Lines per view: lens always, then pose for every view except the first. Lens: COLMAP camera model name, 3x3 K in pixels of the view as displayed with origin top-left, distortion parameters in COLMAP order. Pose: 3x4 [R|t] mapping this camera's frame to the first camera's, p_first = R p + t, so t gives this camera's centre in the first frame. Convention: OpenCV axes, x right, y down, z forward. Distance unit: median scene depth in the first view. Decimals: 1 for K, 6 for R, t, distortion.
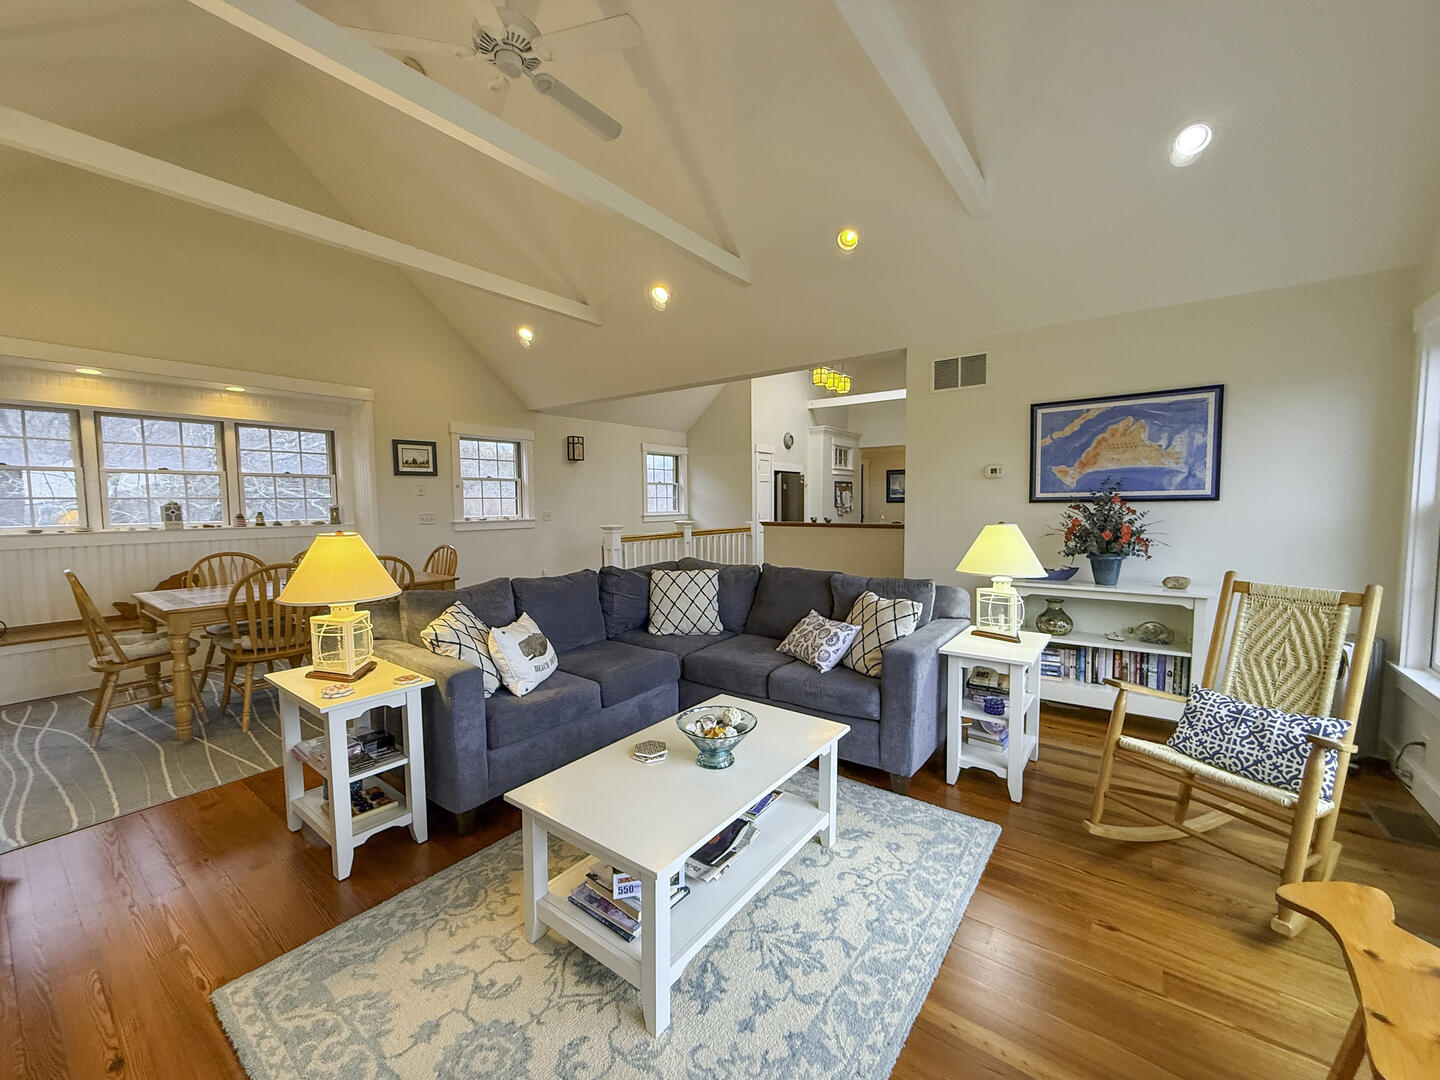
lens RADIAL K [[572.2, 0, 727.9], [0, 572.2, 539.5], [0, 0, 1]] dist [0.000240, 0.000172]
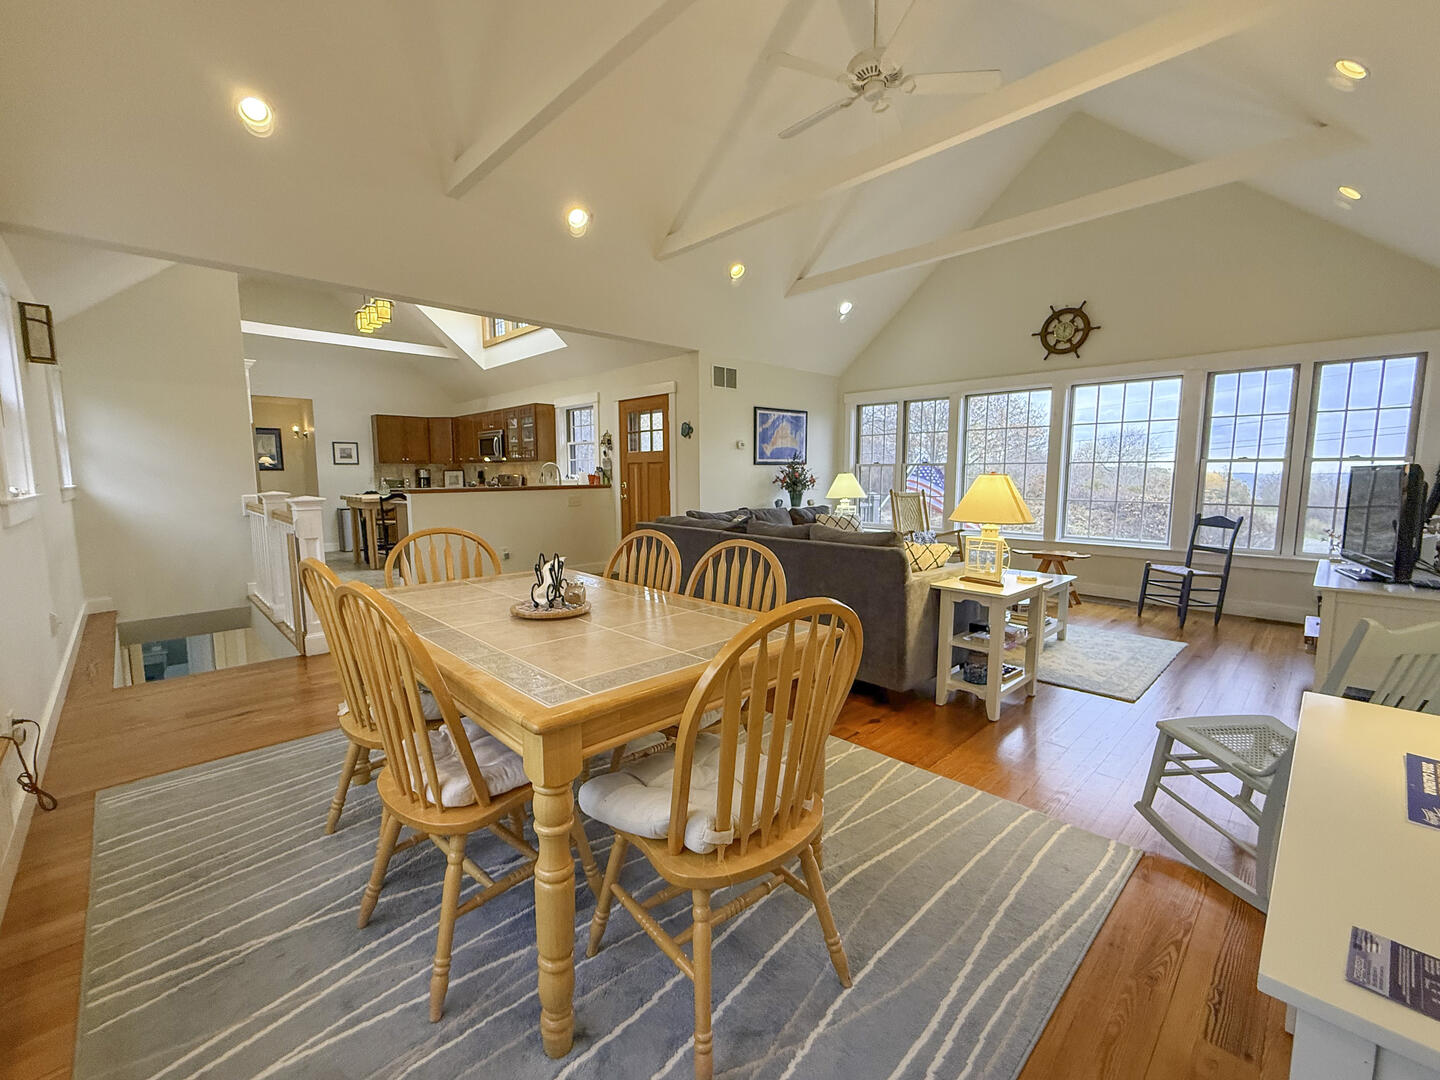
lens RADIAL K [[592.9, 0, 710.7], [0, 592.9, 541.1], [0, 0, 1]] dist [0.001285, 0.000261]
pose [[0.168762, -0.110328, 0.979463, -0.485417], [0.069842, 0.992556, 0.099769, -0.008277], [-0.983179, 0.051570, 0.175211, 0.317722]]
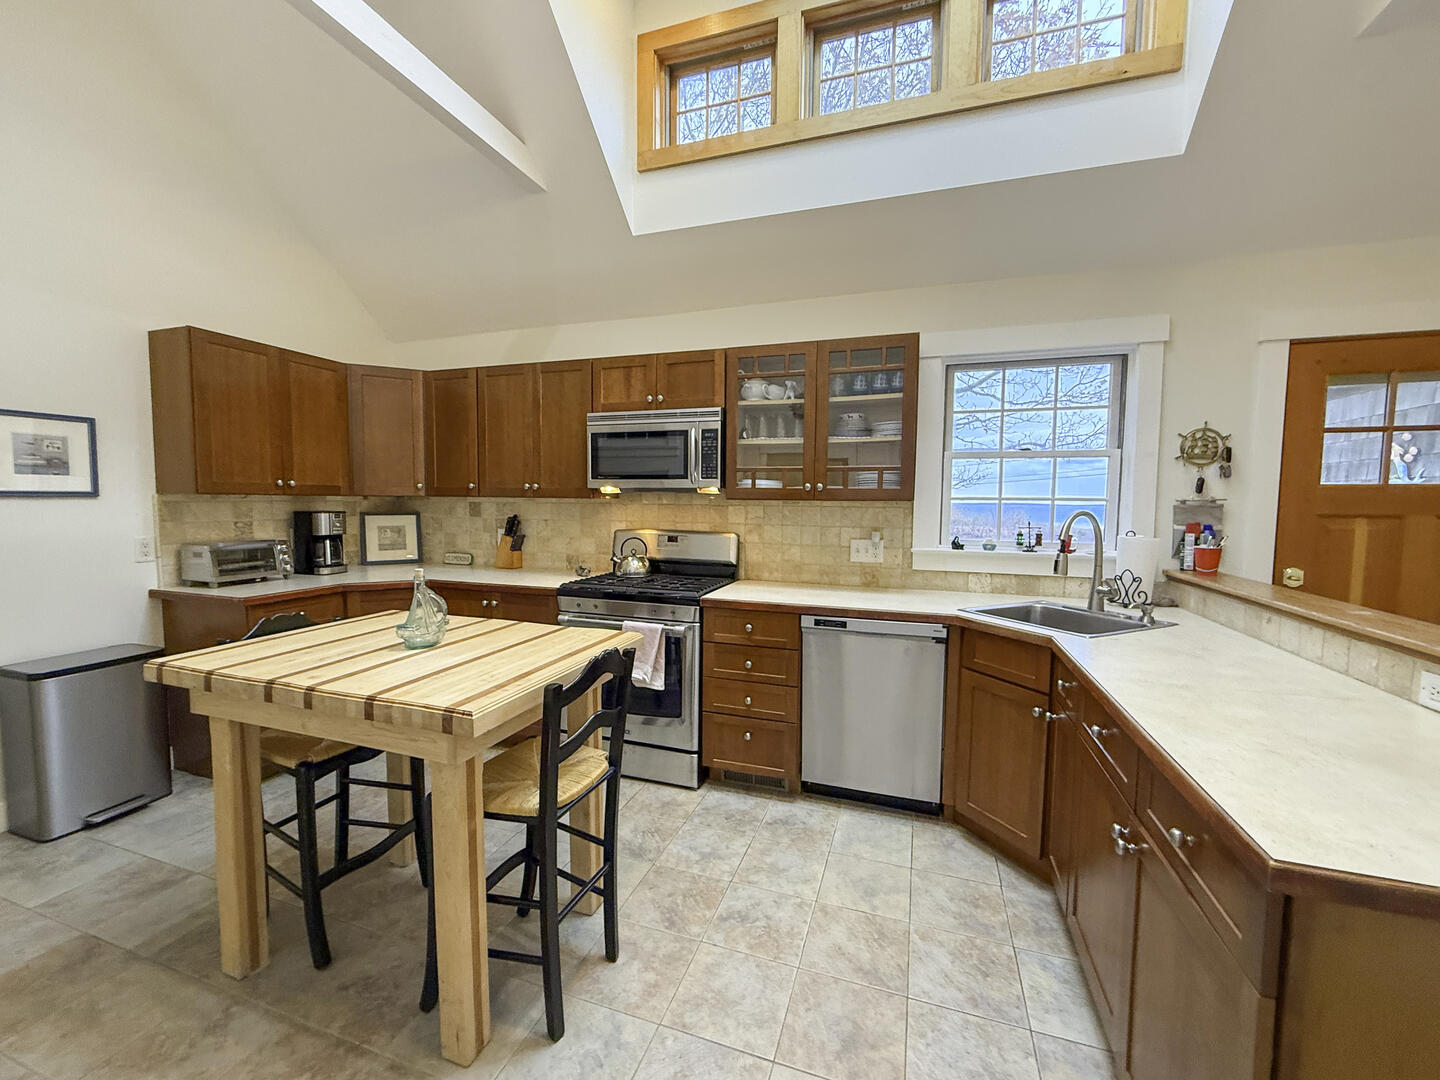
lens RADIAL K [[582.8, 0, 717.6], [0, 582.8, 539.2], [0, 0, 1]] dist [-0.001230, 0.000318]
pose [[-0.300705, -0.063959, 0.951570, 0.045768], [0.056945, 0.994764, 0.084858, -0.063182], [-0.952016, 0.079705, -0.295488, 0.857882]]
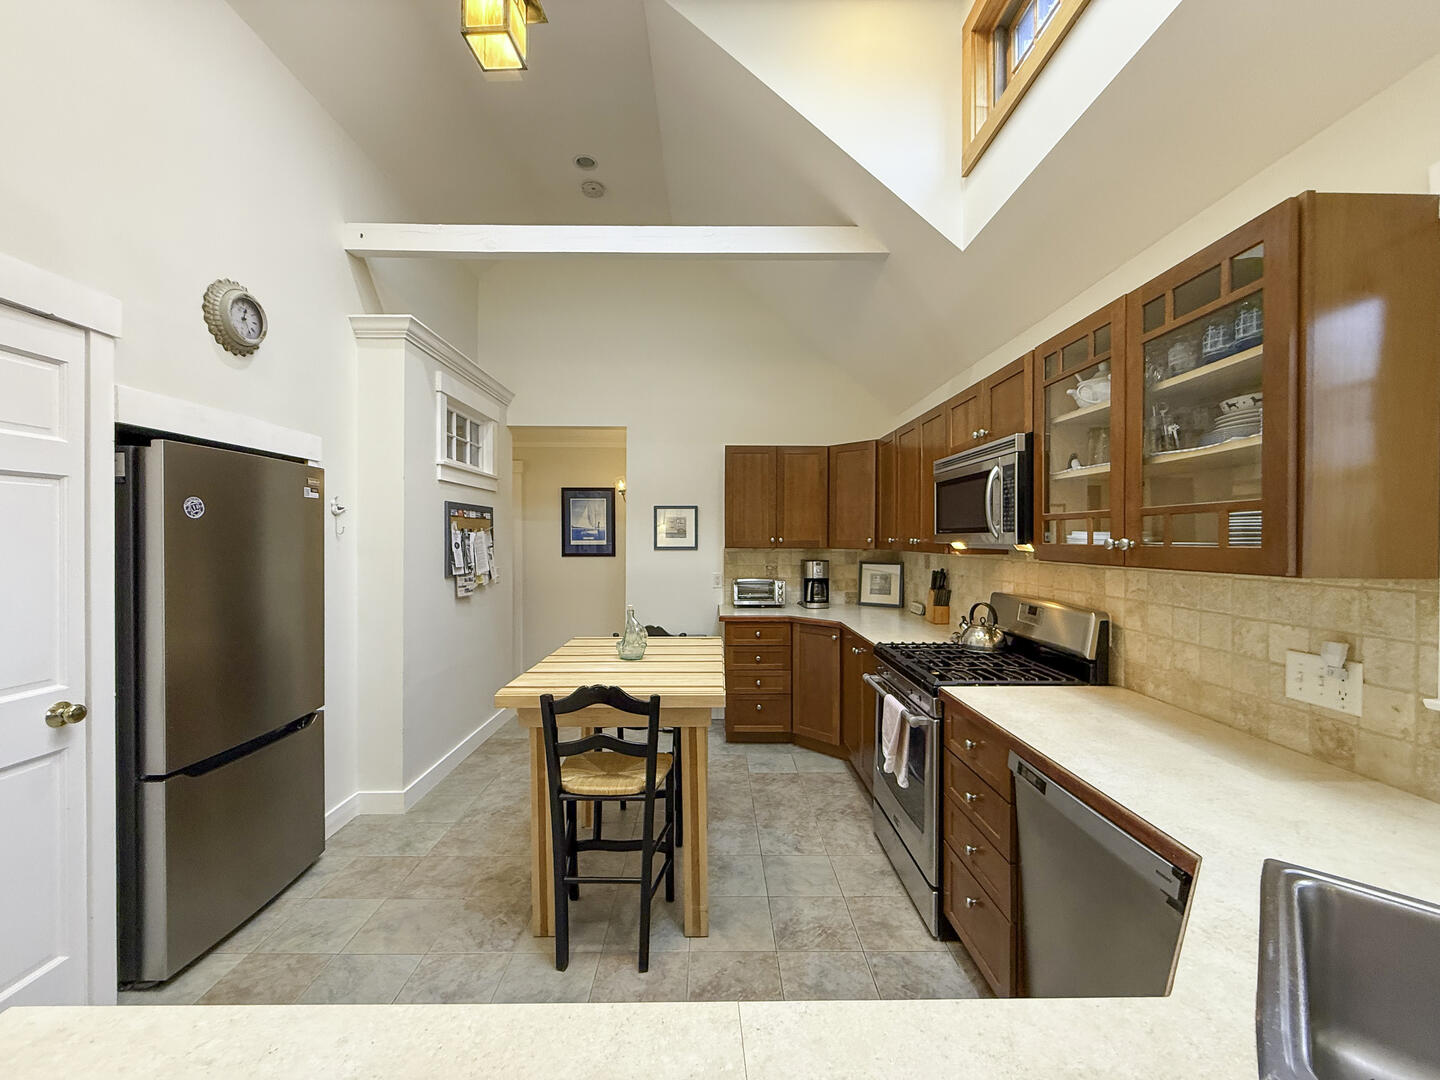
lens RADIAL K [[572.2, 0, 727.9], [0, 572.2, 539.5], [0, 0, 1]] dist [0.000240, 0.000172]
pose [[0.789715, 0.004059, 0.613461, 0.117376], [0.036328, 0.997914, -0.053368, -0.058505], [-0.612398, 0.064431, 0.787920, 0.666137]]
